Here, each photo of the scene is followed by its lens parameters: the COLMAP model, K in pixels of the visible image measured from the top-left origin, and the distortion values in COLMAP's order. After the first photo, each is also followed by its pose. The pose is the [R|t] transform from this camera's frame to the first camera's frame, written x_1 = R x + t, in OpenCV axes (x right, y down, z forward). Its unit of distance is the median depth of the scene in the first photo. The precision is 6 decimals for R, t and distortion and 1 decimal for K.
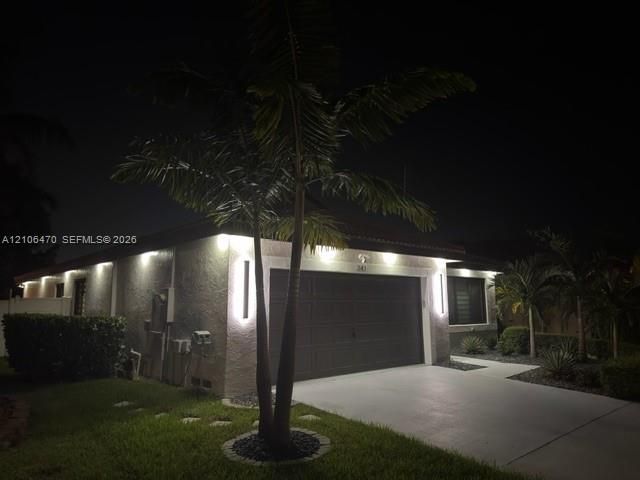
lens RADIAL K [[475.8, 0, 320.0], [0, 475.8, 240.0], [0, 0, 1]] dist [0.003626, -0.055199]
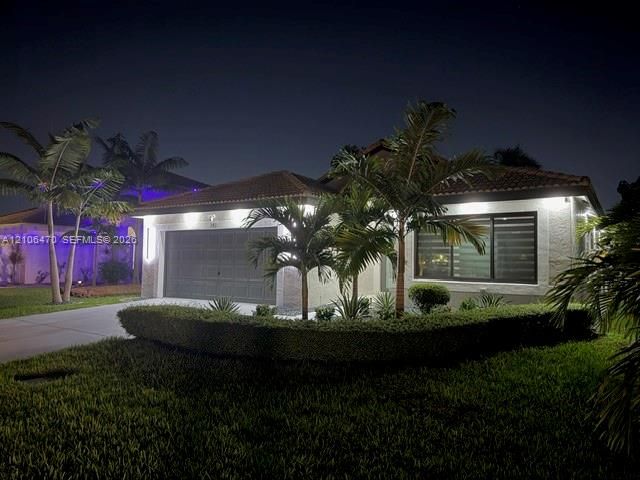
lens RADIAL K [[475.8, 0, 320.0], [0, 475.8, 240.0], [0, 0, 1]] dist [0.003626, -0.055199]
pose [[0.214728, -0.023214, -0.976398, 1.456106], [0.119736, 0.992802, 0.002729, 0.132865], [0.969307, -0.117496, 0.215962, 0.985490]]
